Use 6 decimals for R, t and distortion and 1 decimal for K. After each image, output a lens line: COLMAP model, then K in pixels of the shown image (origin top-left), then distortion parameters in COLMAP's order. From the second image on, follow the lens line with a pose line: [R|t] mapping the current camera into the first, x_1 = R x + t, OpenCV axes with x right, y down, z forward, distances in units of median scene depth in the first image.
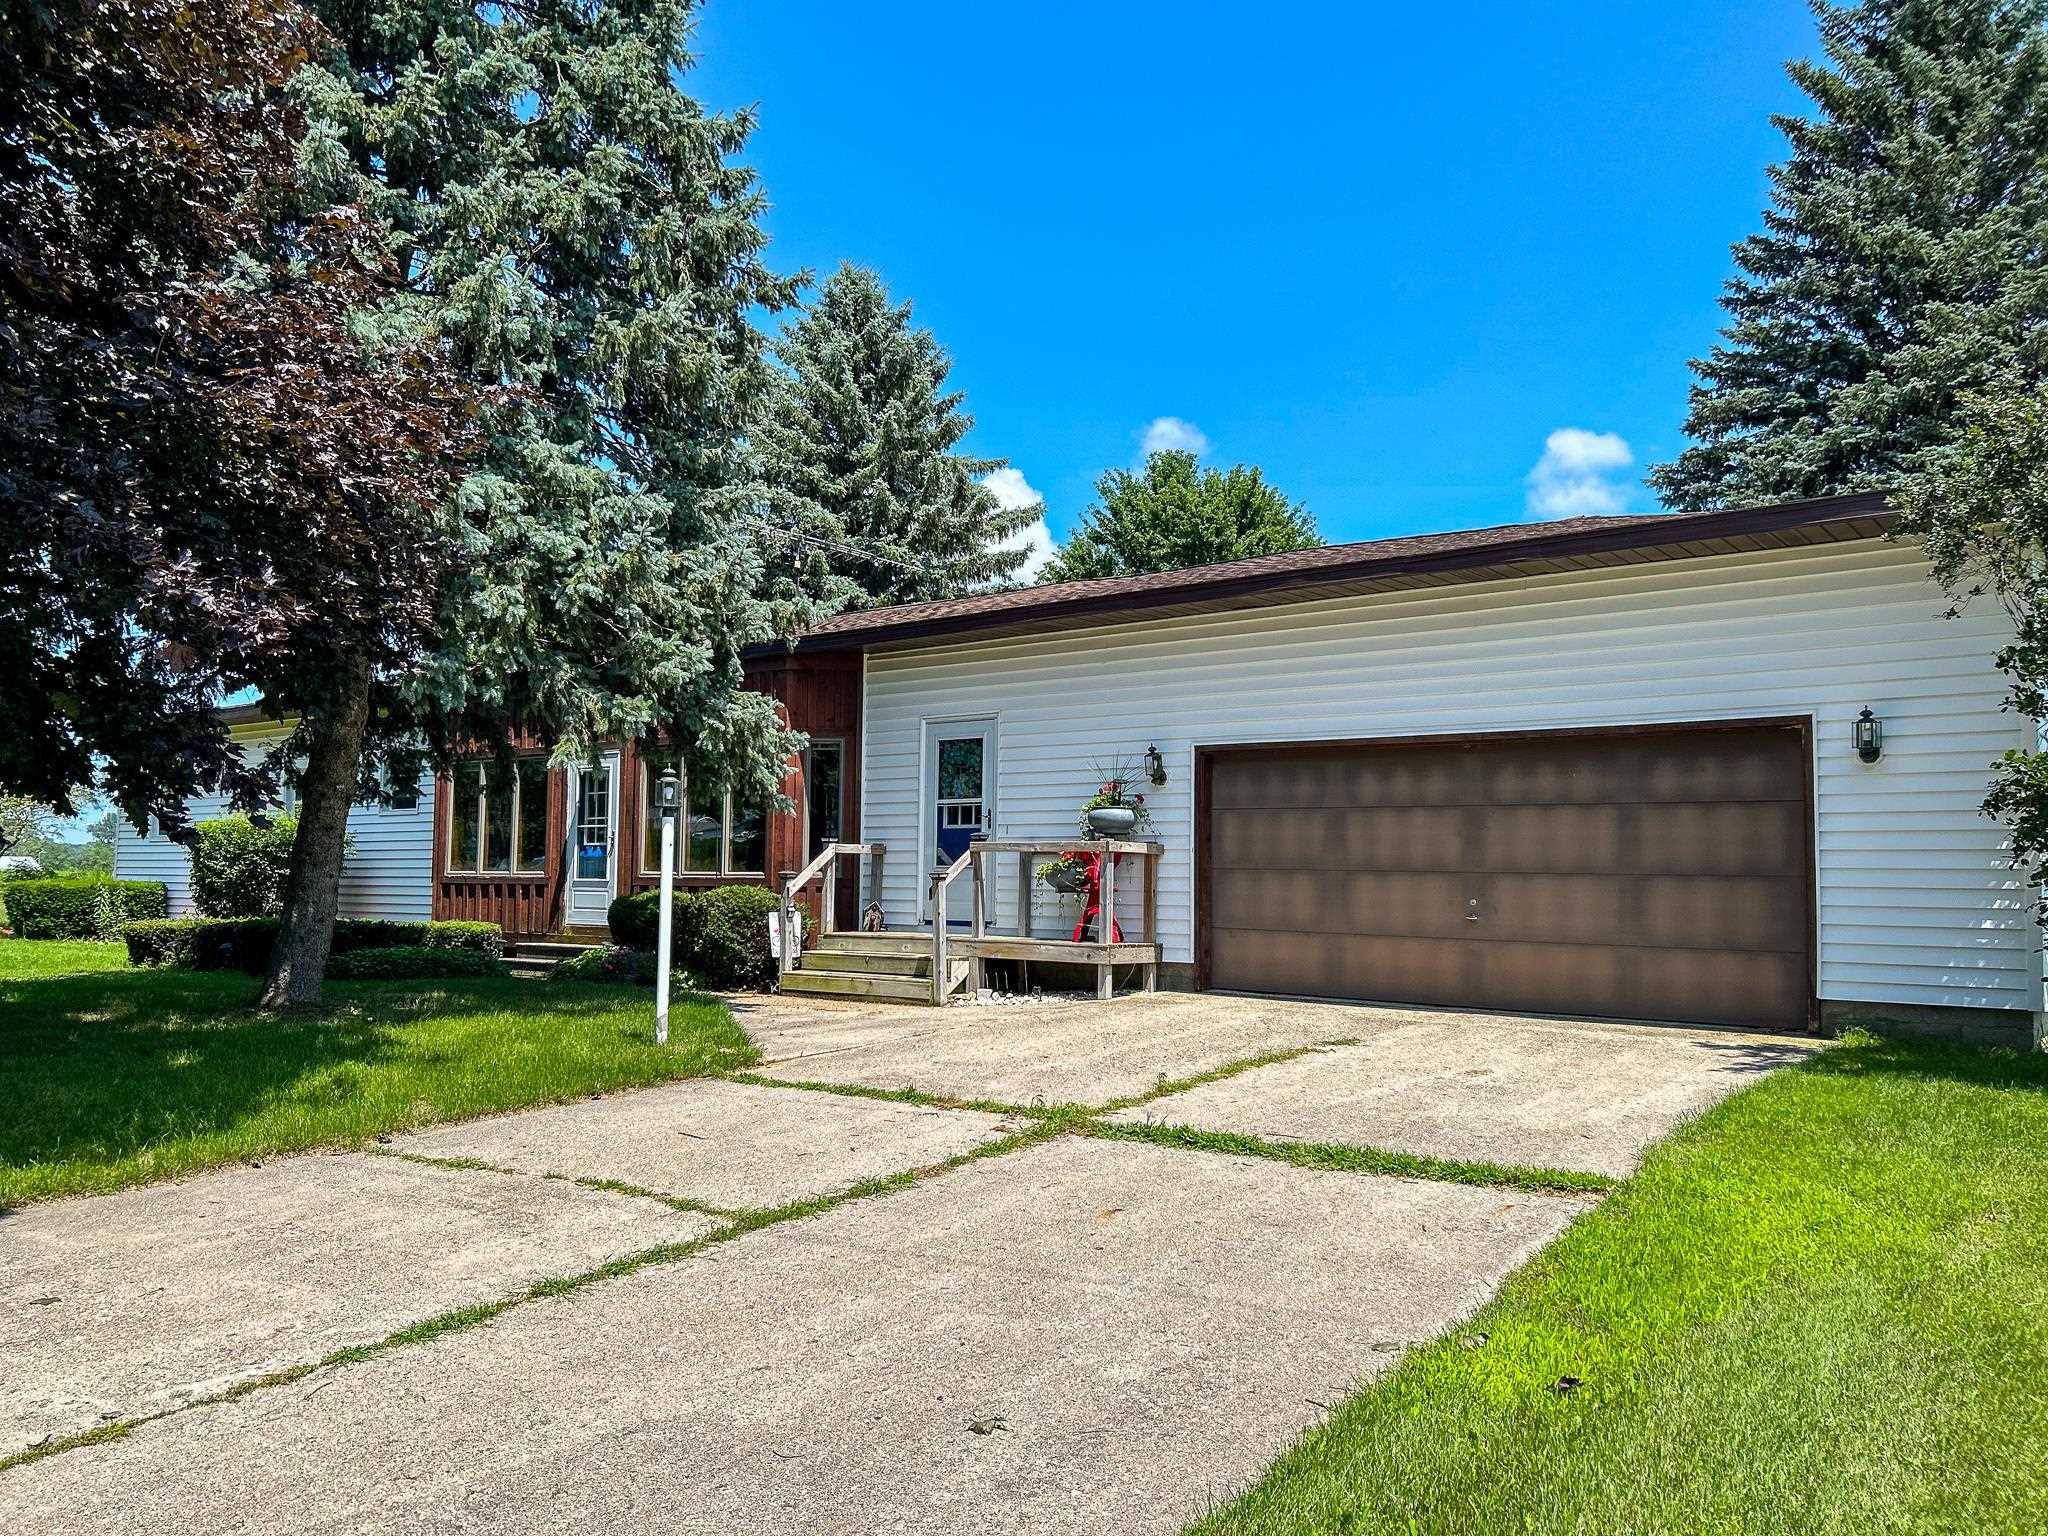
lens RADIAL K [[1524.4, 0, 1024.0], [0, 1524.4, 768.0], [0, 0, 1]] dist [0.096733, -0.000462]
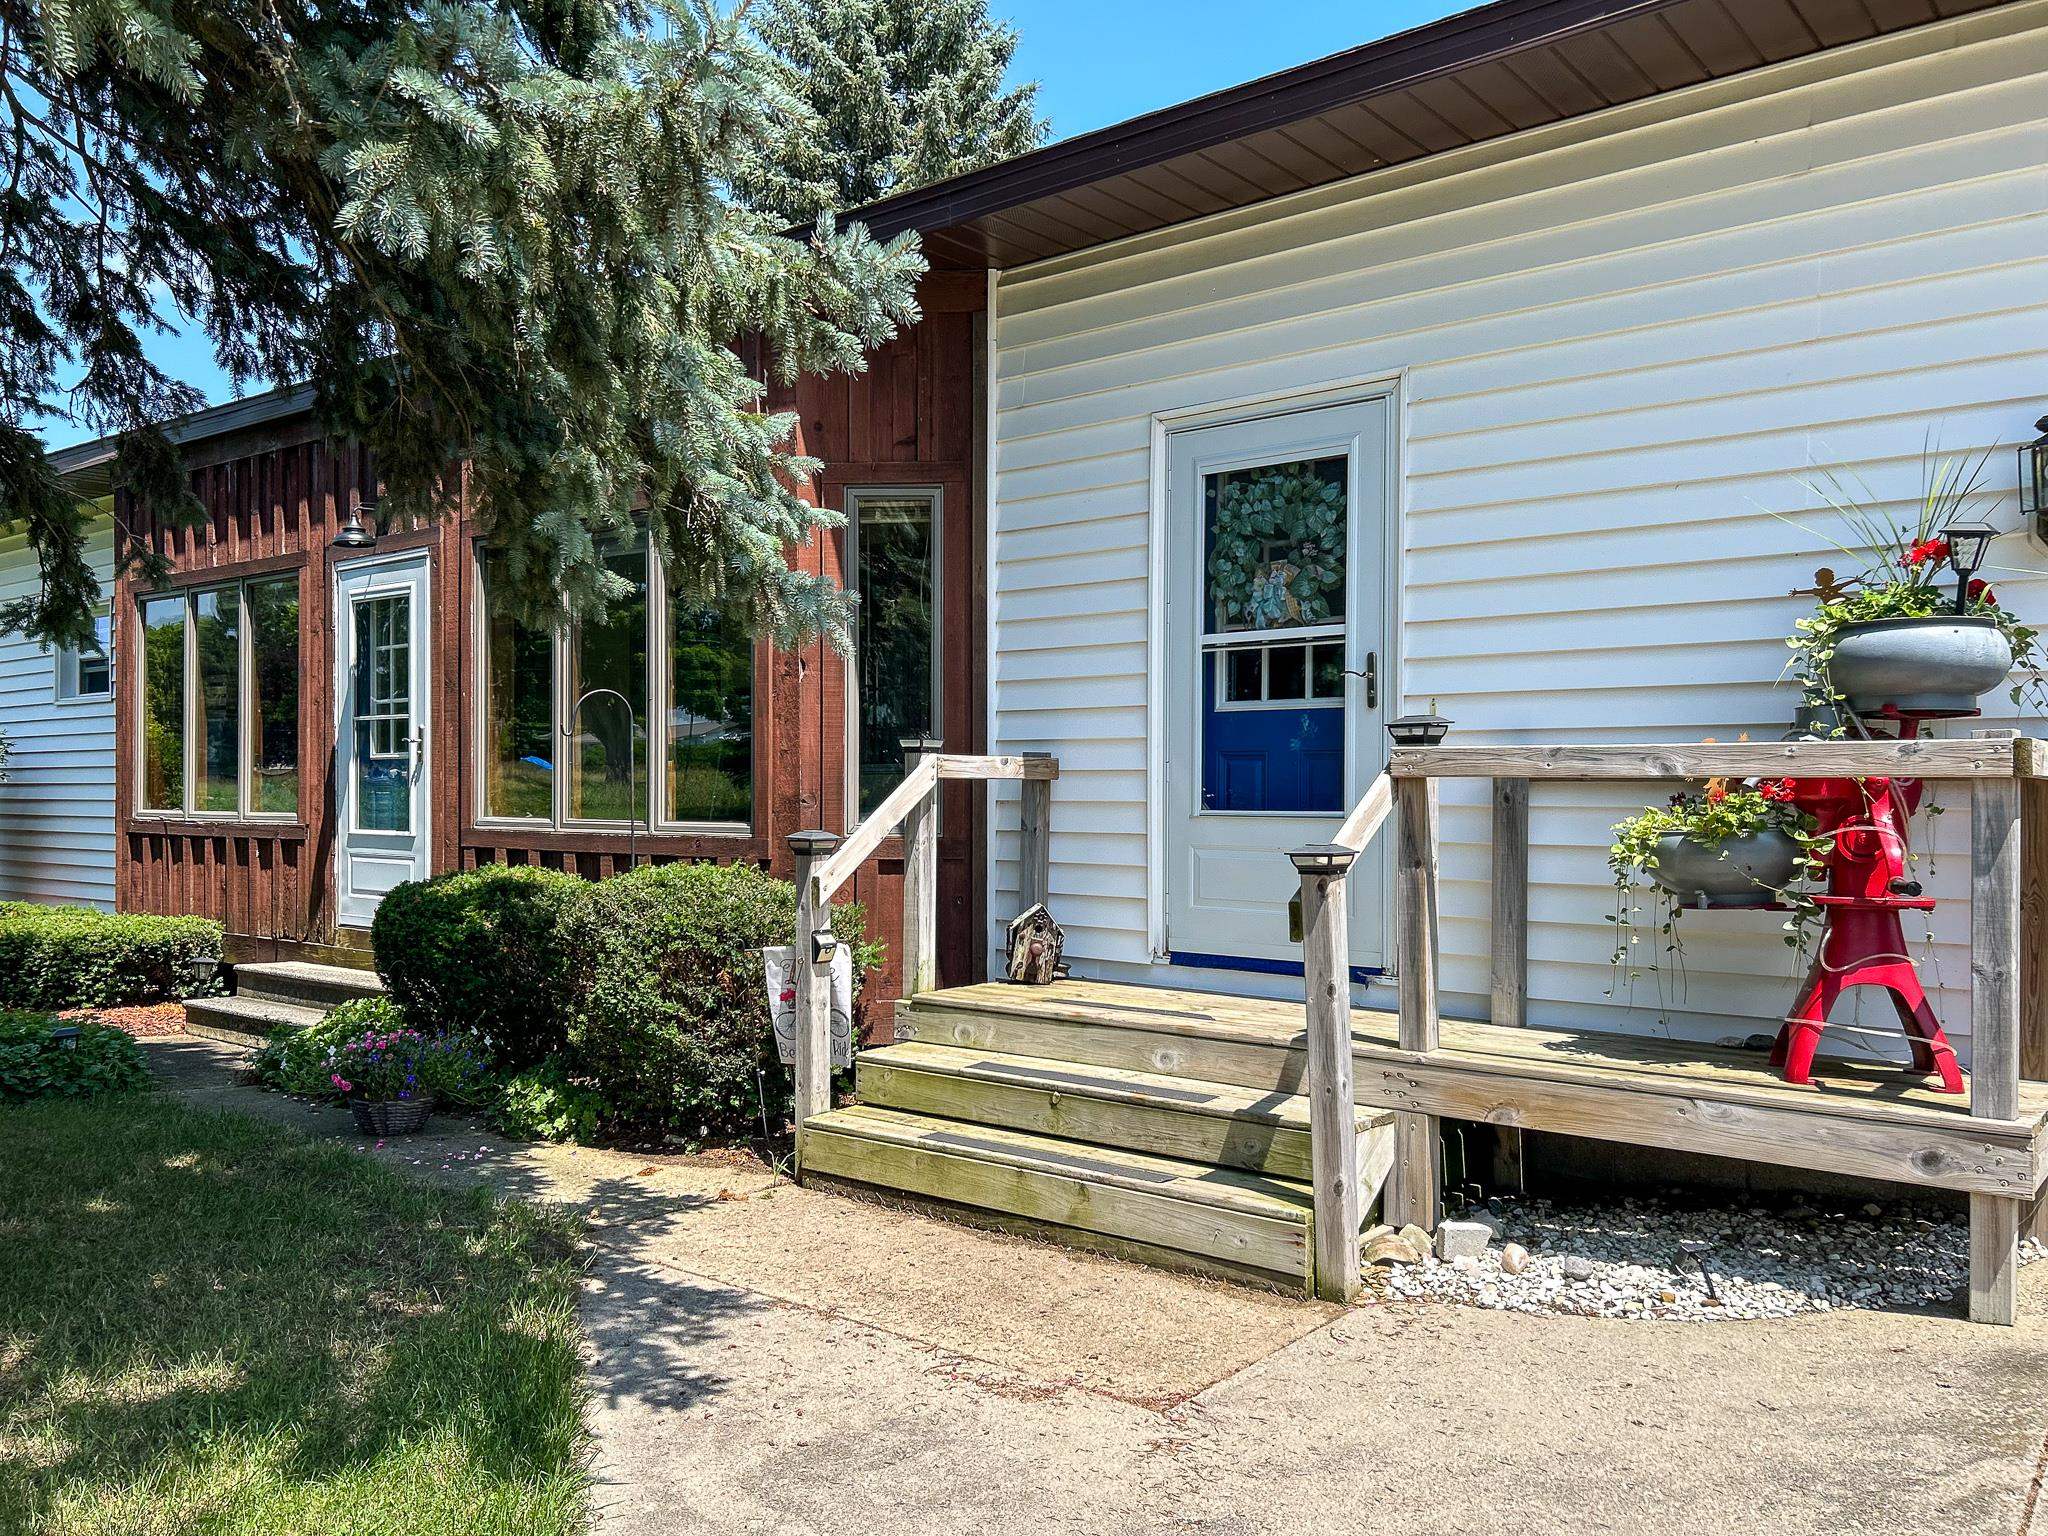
lens RADIAL K [[1616.3, 0, 1022.6], [0, 1616.3, 798.2], [0, 0, 1]] dist [0.039451, -0.001309]
pose [[0.999943, -0.007105, -0.007910, -0.096418], [0.007716, 0.996762, 0.080035, 0.028158], [0.007316, -0.080091, 0.996761, 0.587424]]
